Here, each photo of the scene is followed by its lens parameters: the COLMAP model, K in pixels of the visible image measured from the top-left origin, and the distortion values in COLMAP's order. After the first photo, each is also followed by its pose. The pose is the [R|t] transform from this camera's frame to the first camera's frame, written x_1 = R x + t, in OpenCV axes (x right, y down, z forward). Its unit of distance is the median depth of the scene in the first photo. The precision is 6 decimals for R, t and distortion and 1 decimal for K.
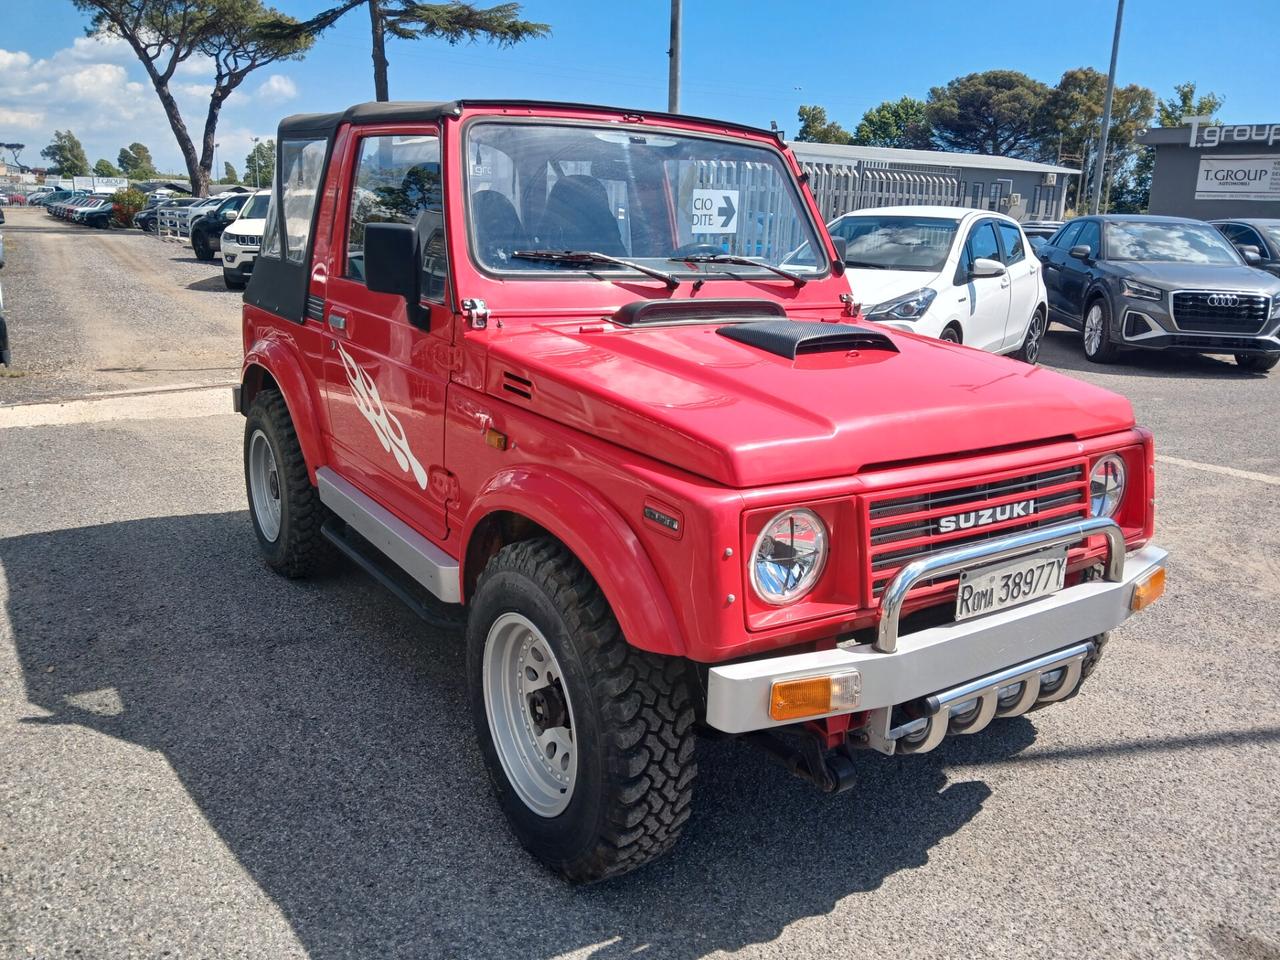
lens RADIAL K [[996.8, 0, 623.9], [0, 996.8, 477.8], [0, 0, 1]] dist [0.087233, -0.196754]
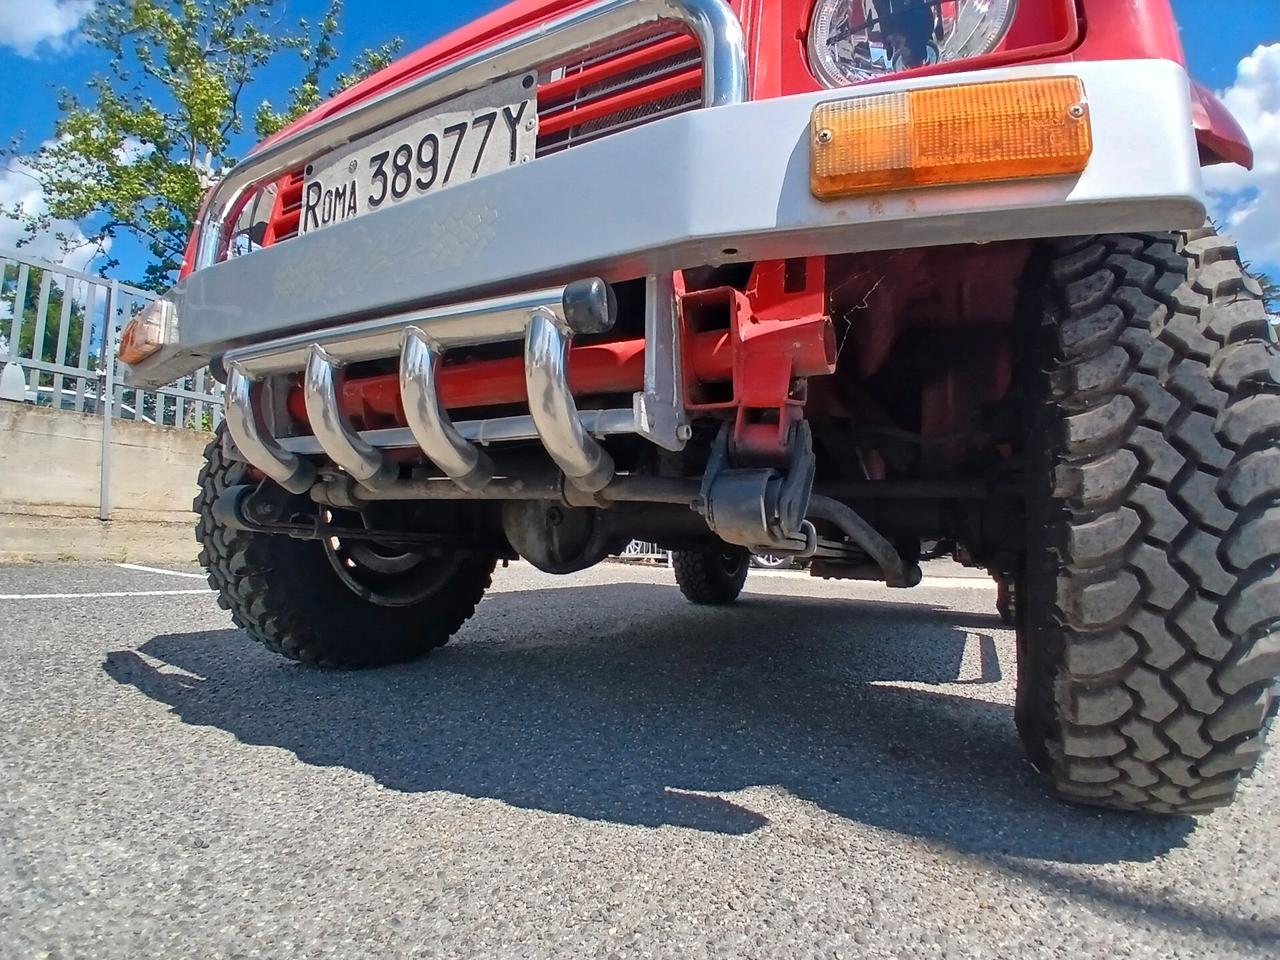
lens RADIAL K [[631.7, 0, 639.9], [0, 631.7, 484.4], [0, 0, 1]] dist [0.002002, -0.041908]
pose [[0.476104, -0.089844, -0.874788, 0.570587], [-0.239086, 0.944072, -0.227082, 0.242353], [0.846264, 0.317264, 0.427996, 0.800074]]
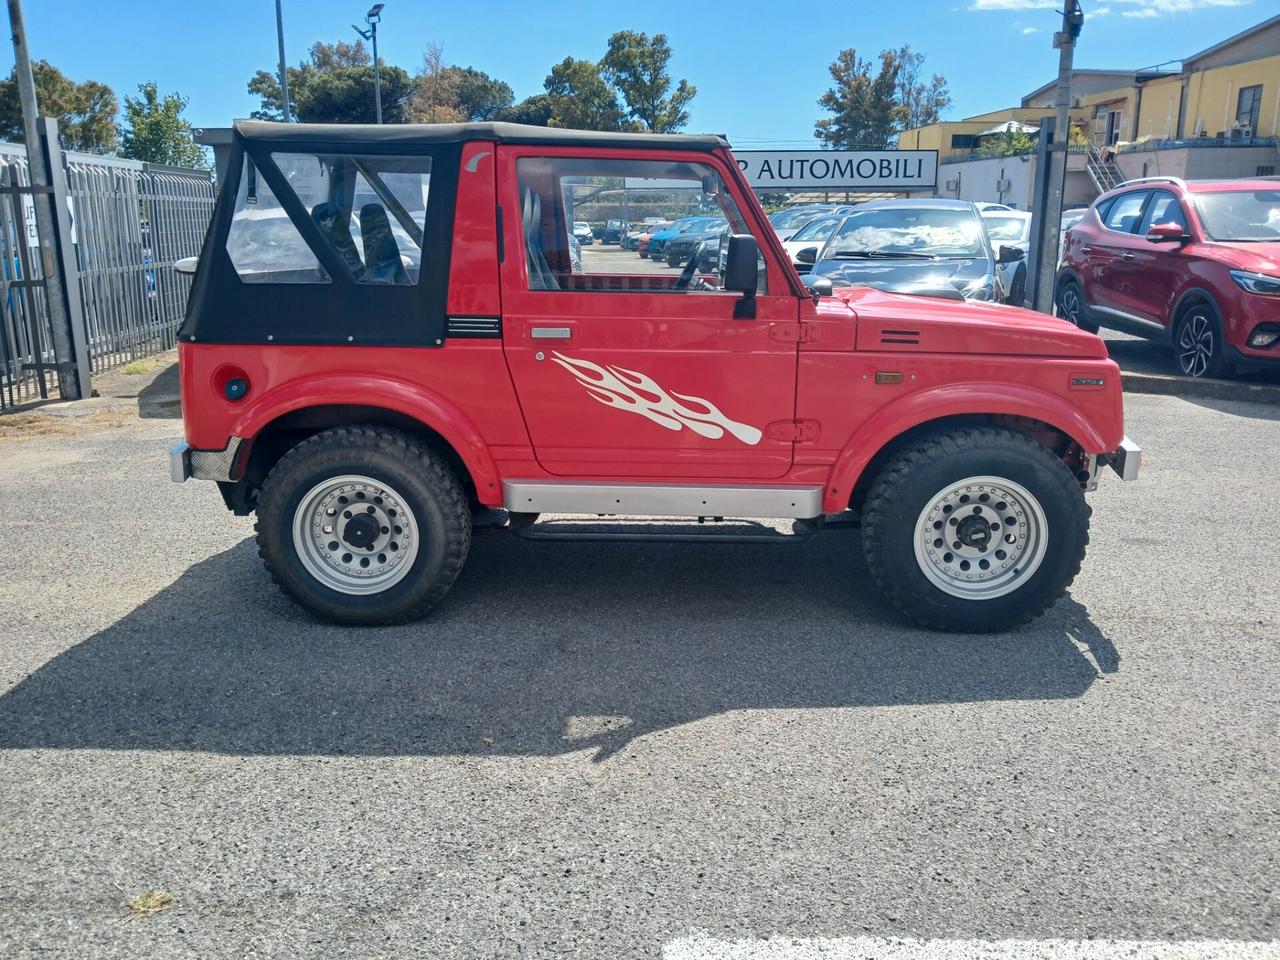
lens RADIAL K [[1012.9, 0, 636.1], [0, 1012.9, 445.2], [0, 0, 1]] dist [0.010563, -0.041899]
pose [[0.593234, -0.203220, 0.778958, -1.342300], [0.225488, 0.970827, 0.081550, -0.129411], [-0.772806, 0.127267, 0.621751, 0.343351]]
